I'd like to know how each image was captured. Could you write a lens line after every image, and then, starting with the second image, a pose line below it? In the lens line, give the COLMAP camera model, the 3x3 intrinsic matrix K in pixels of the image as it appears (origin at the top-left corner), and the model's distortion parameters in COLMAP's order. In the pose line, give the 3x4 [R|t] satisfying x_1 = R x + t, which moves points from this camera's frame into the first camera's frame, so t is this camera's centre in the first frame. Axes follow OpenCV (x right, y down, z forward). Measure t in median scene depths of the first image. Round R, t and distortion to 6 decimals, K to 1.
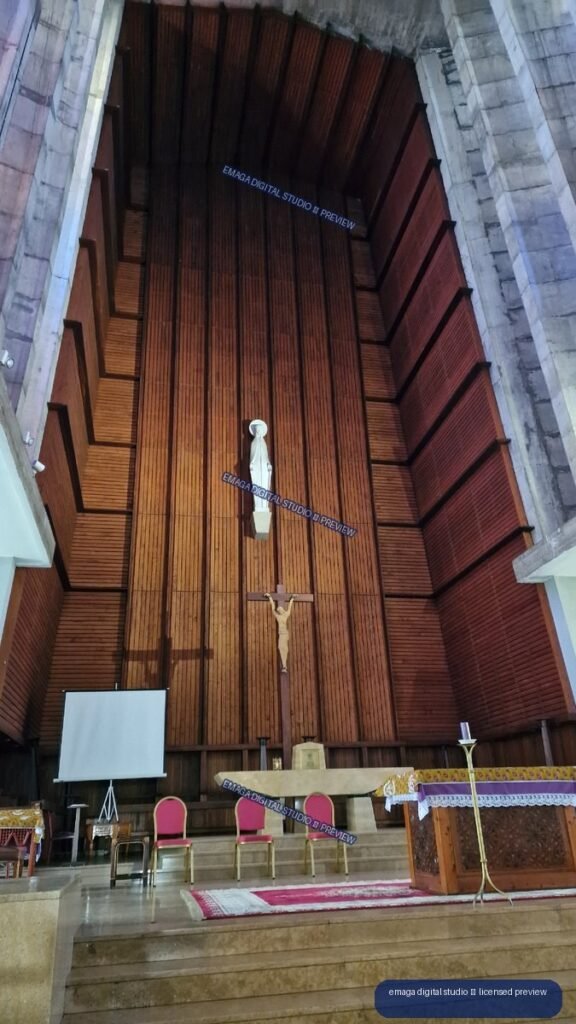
lens RADIAL K [[682.2, 0, 288.2], [0, 682.2, 511.7], [0, 0, 1]] dist [0.074831, 0.006475]
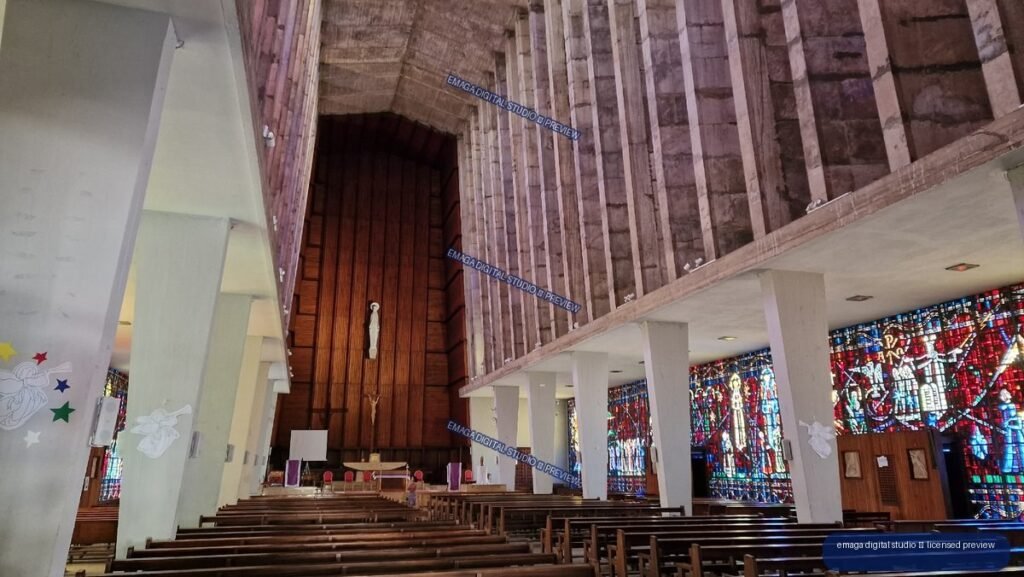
lens RADIAL K [[682.2, 0, 510.5], [0, 682.2, 287.9], [0, 0, 1]] dist [0.074831, 0.006475]
pose [[0.994498, 0.060633, 0.085429, 0.206090], [-0.073742, 0.984396, 0.159773, -0.587735], [-0.074408, -0.165193, 0.983450, -1.231766]]
